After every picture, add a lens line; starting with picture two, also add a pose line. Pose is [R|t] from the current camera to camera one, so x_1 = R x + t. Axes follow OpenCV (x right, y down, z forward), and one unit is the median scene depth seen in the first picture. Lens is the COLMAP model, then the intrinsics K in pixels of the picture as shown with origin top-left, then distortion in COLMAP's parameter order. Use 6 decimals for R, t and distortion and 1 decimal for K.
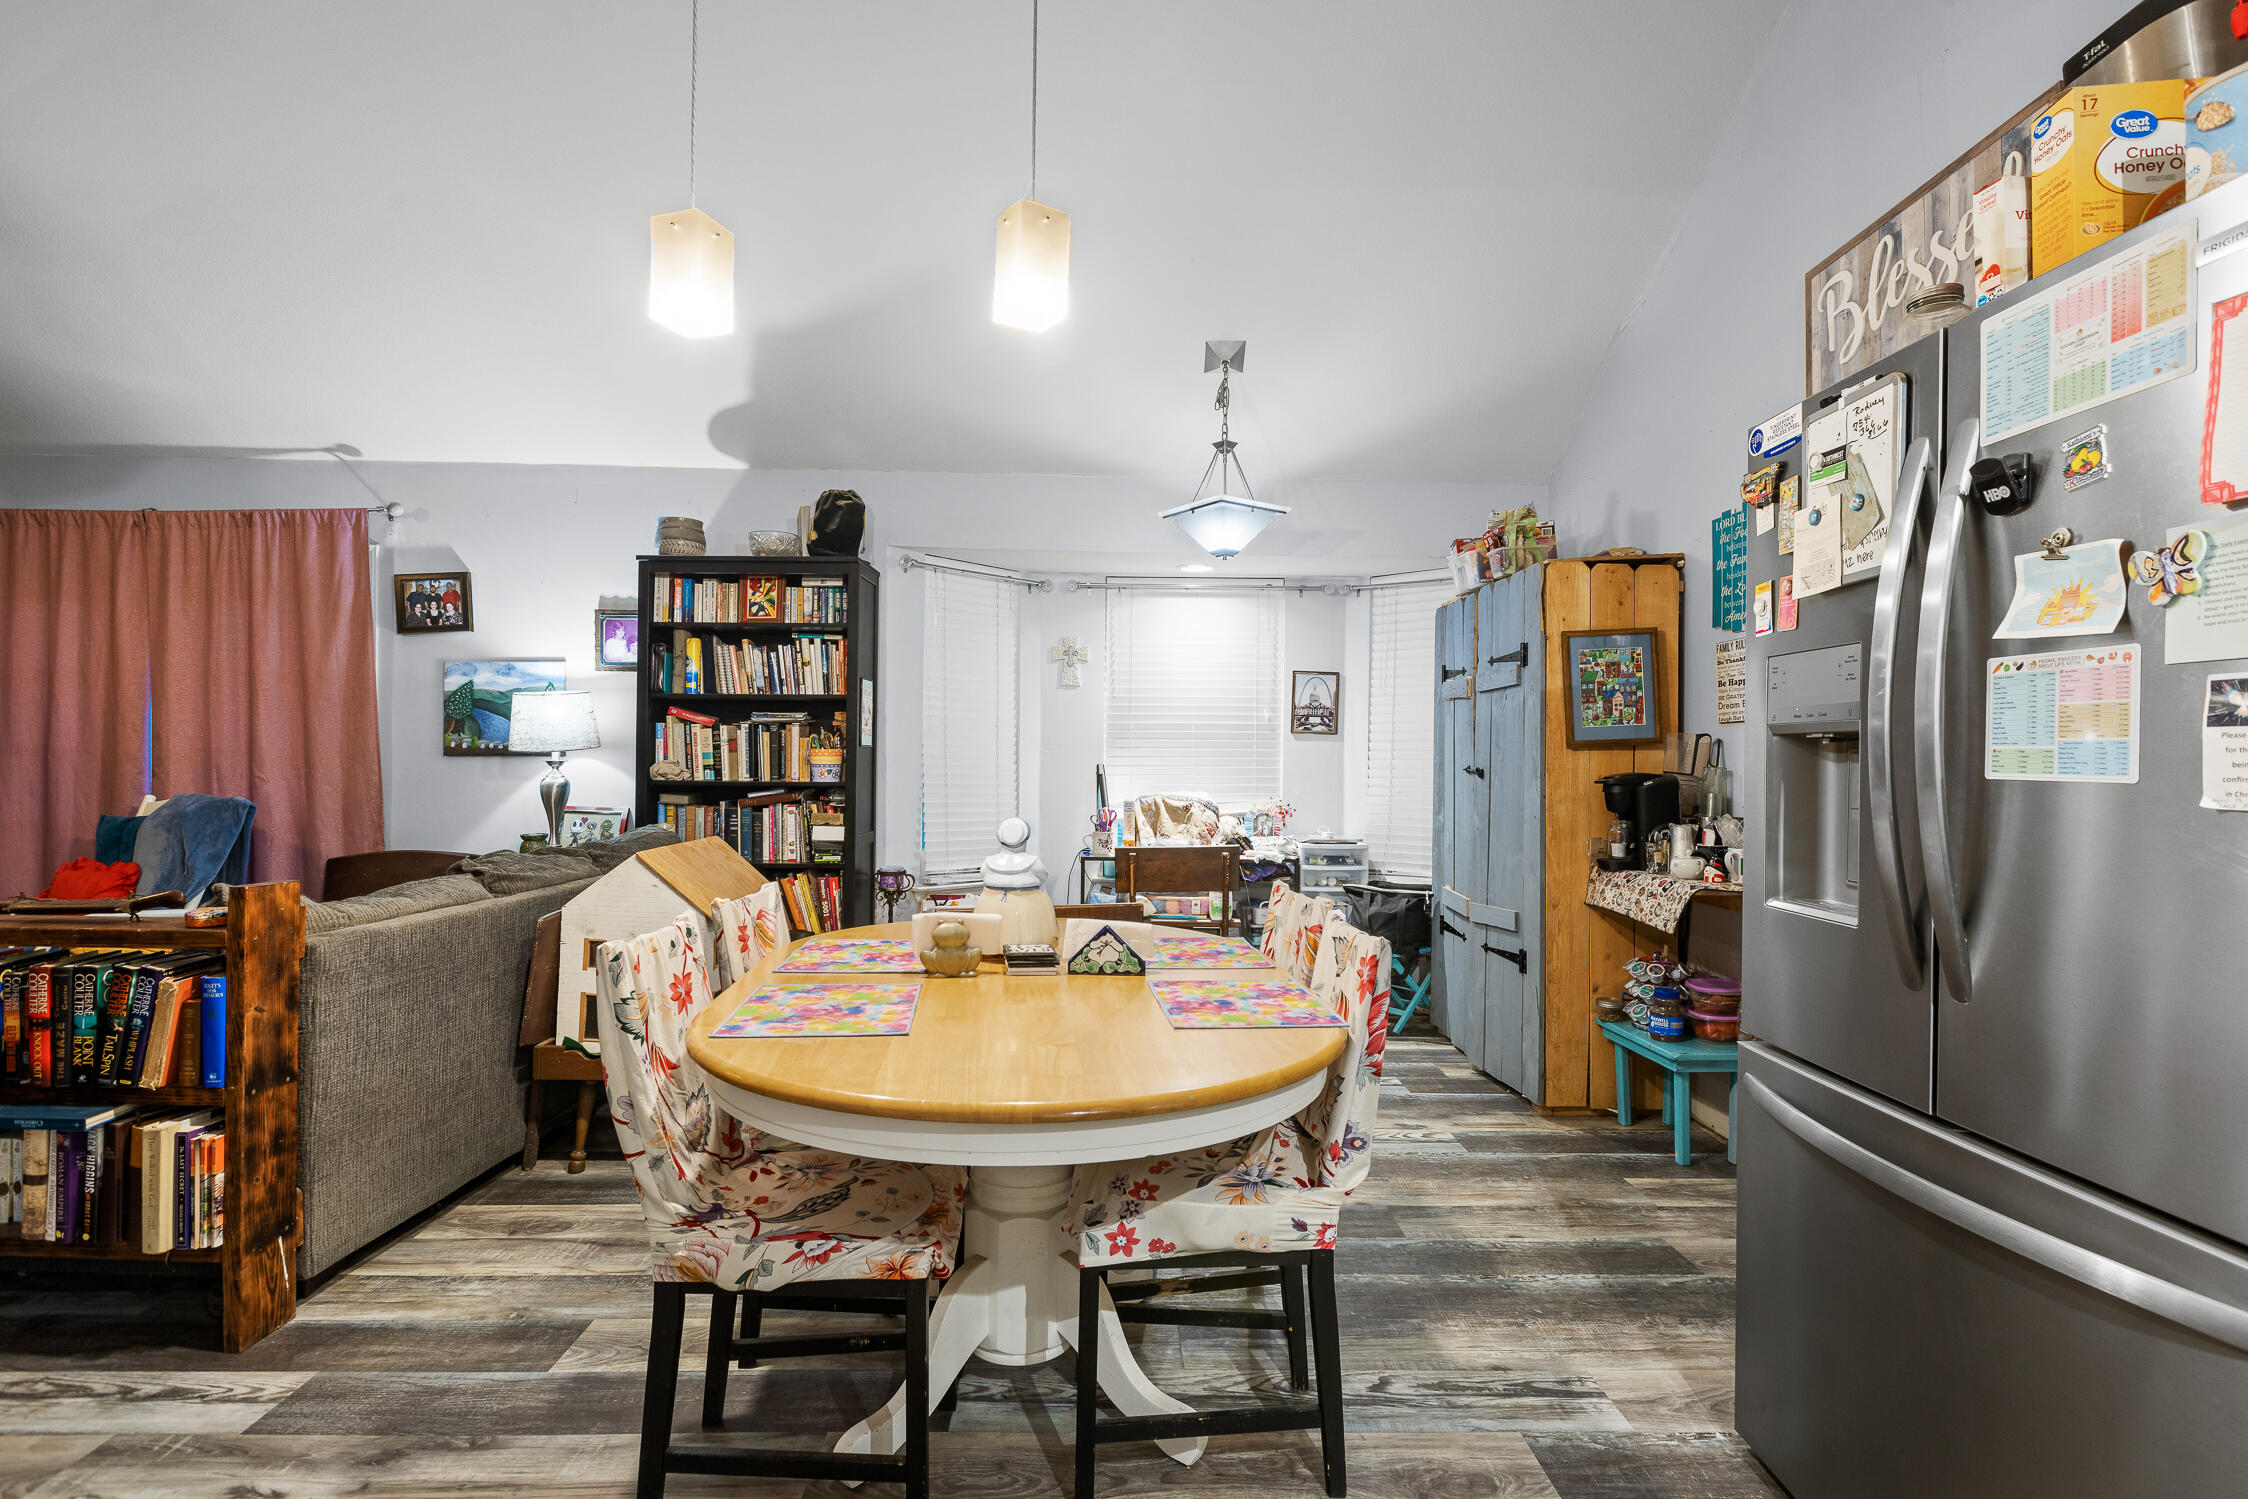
lens RADIAL K [[1083.3, 0, 1103.3], [0, 1083.3, 760.5], [0, 0, 1]] dist [-0.002782, 0.001299]
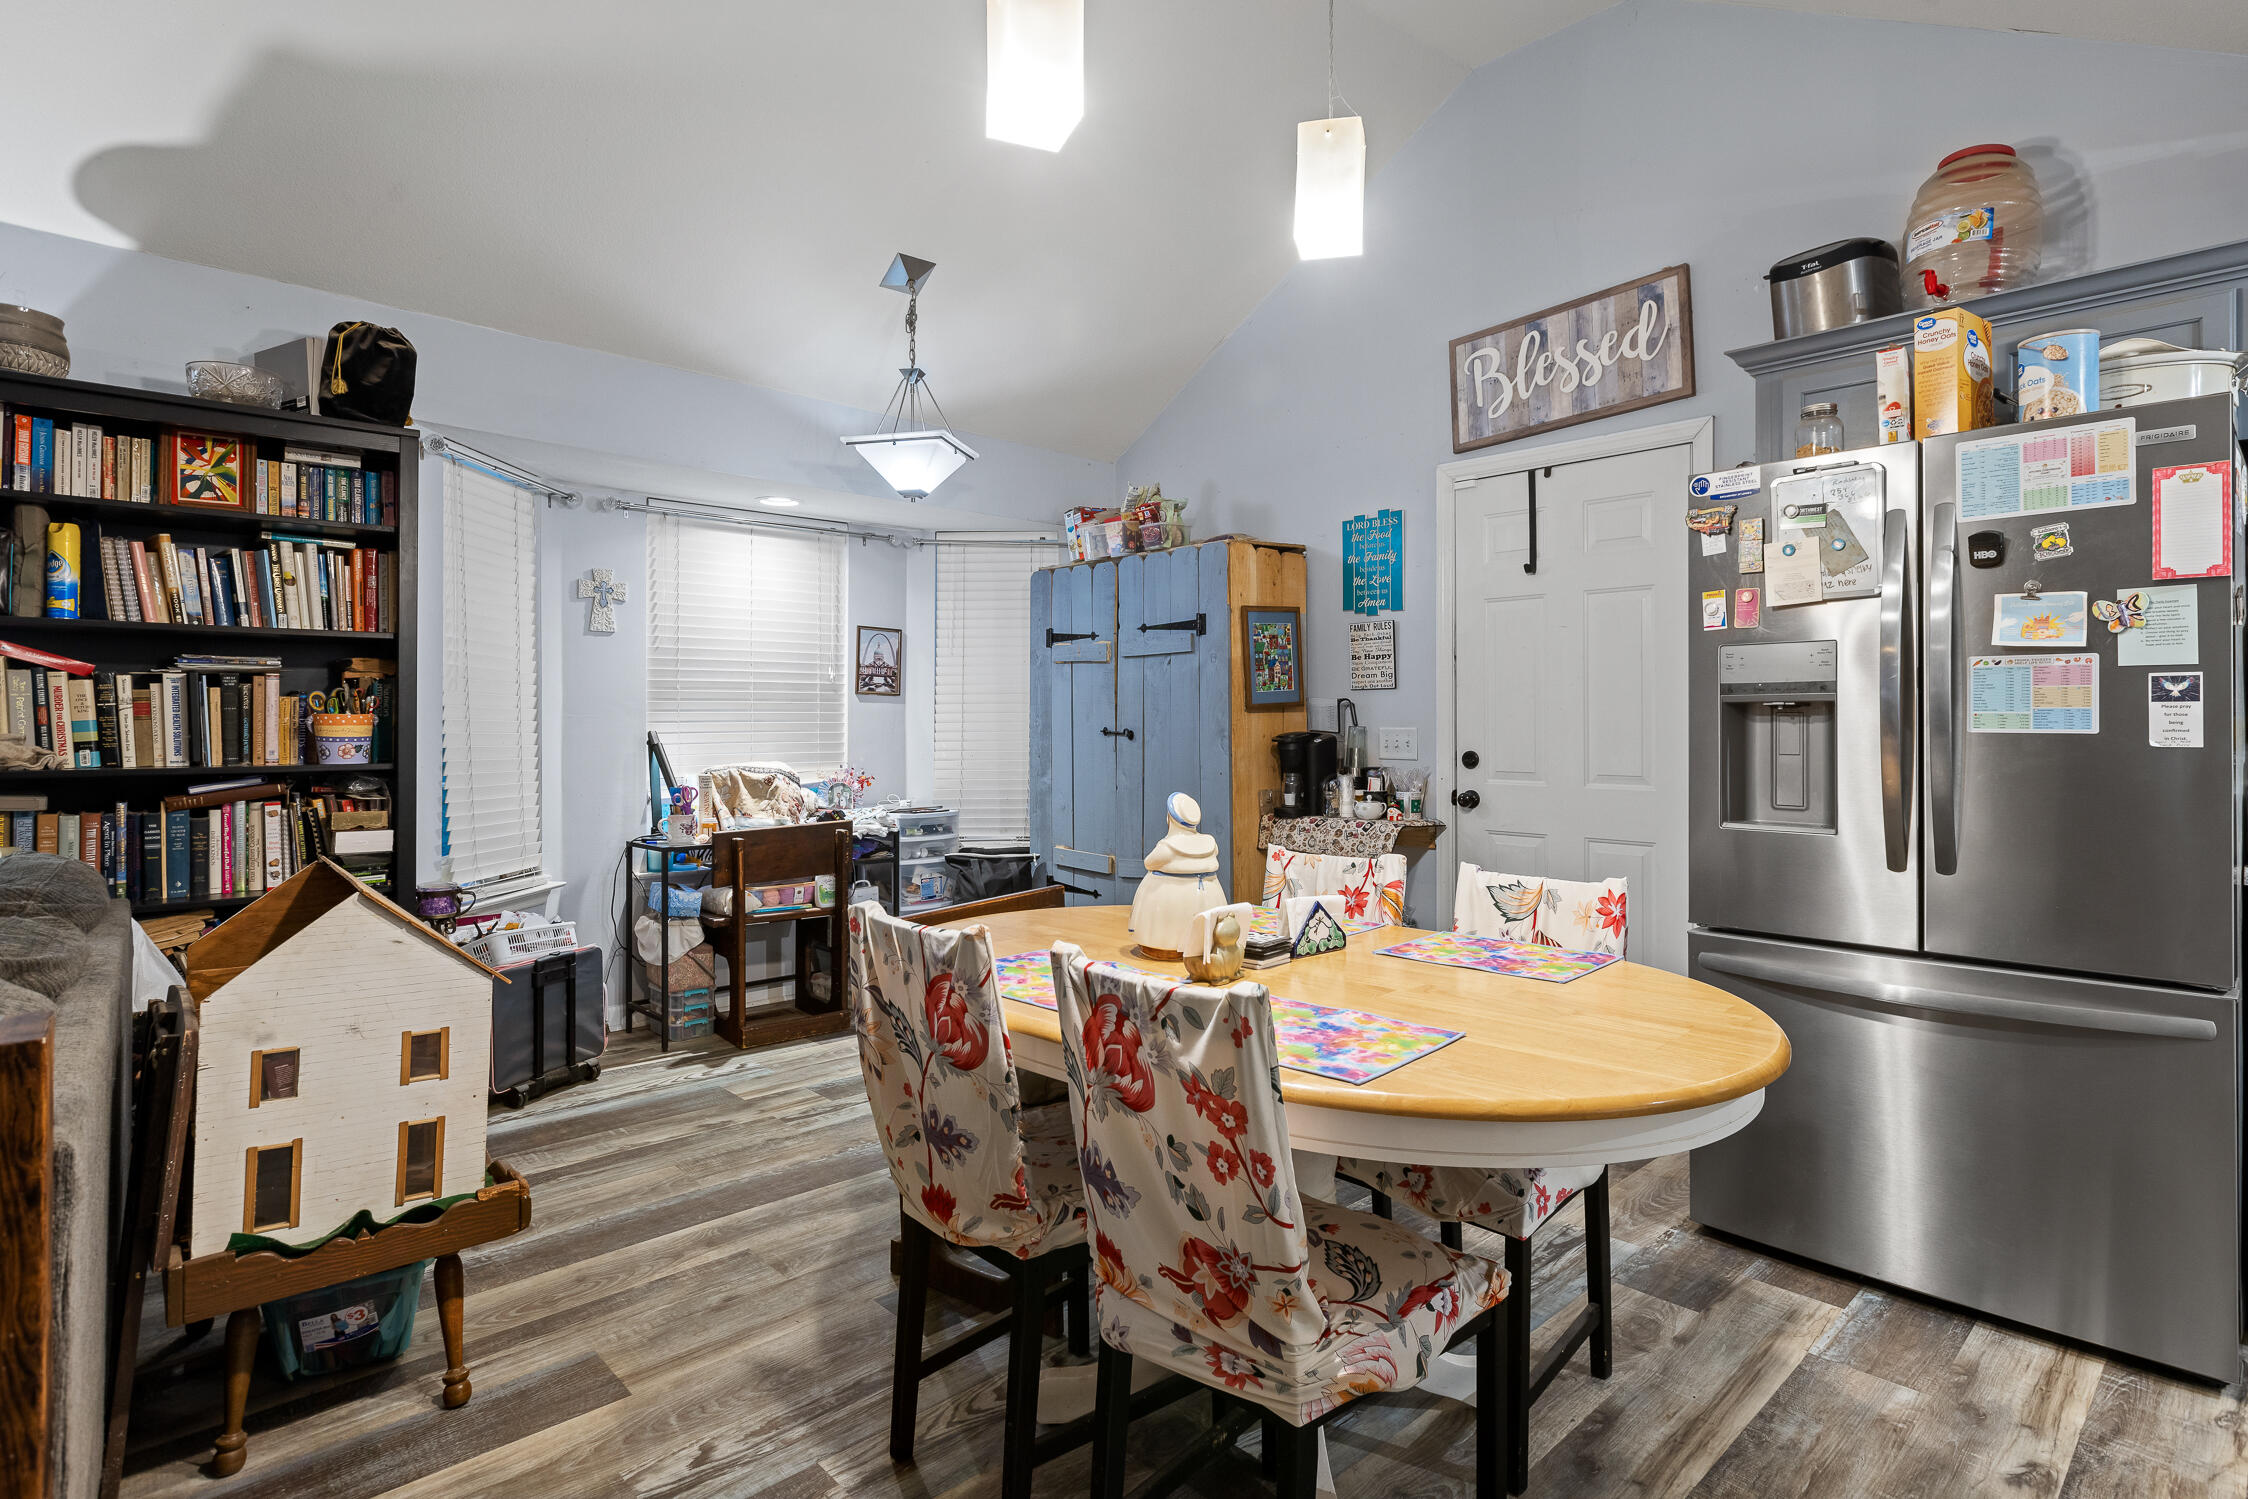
lens RADIAL K [[1130.0, 0, 1129.1], [0, 1130.0, 724.8], [0, 0, 1]] dist [-0.006574, 0.001996]
pose [[0.744368, -0.010538, 0.667687, -0.358591], [0.008516, 0.999944, 0.006288, -0.004296], [-0.667716, 0.001005, 0.744416, 0.174379]]
